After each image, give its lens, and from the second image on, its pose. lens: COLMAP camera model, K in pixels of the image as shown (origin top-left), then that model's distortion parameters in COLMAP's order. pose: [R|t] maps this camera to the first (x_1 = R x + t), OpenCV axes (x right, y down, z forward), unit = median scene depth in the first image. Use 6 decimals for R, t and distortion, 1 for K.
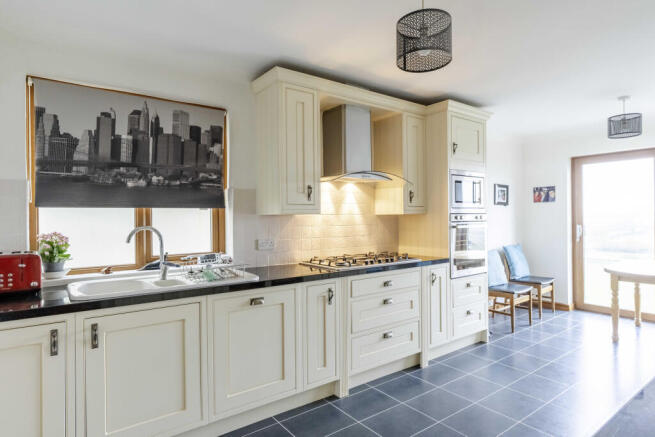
lens RADIAL K [[370.7, 0, 314.1], [0, 370.7, 218.5], [0, 0, 1]] dist [-0.005592, 0.001762]
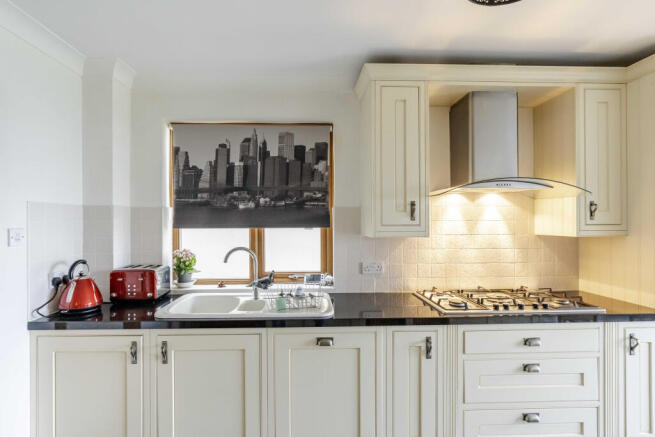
lens RADIAL K [[326.0, 0, 312.2], [0, 326.0, 223.3], [0, 0, 1]] dist [-0.011105, 0.004231]
pose [[0.834864, 0.004115, -0.550440, 0.165763], [-0.001947, 0.999988, 0.004522, -0.038148], [0.550452, -0.002704, 0.834862, 0.247473]]
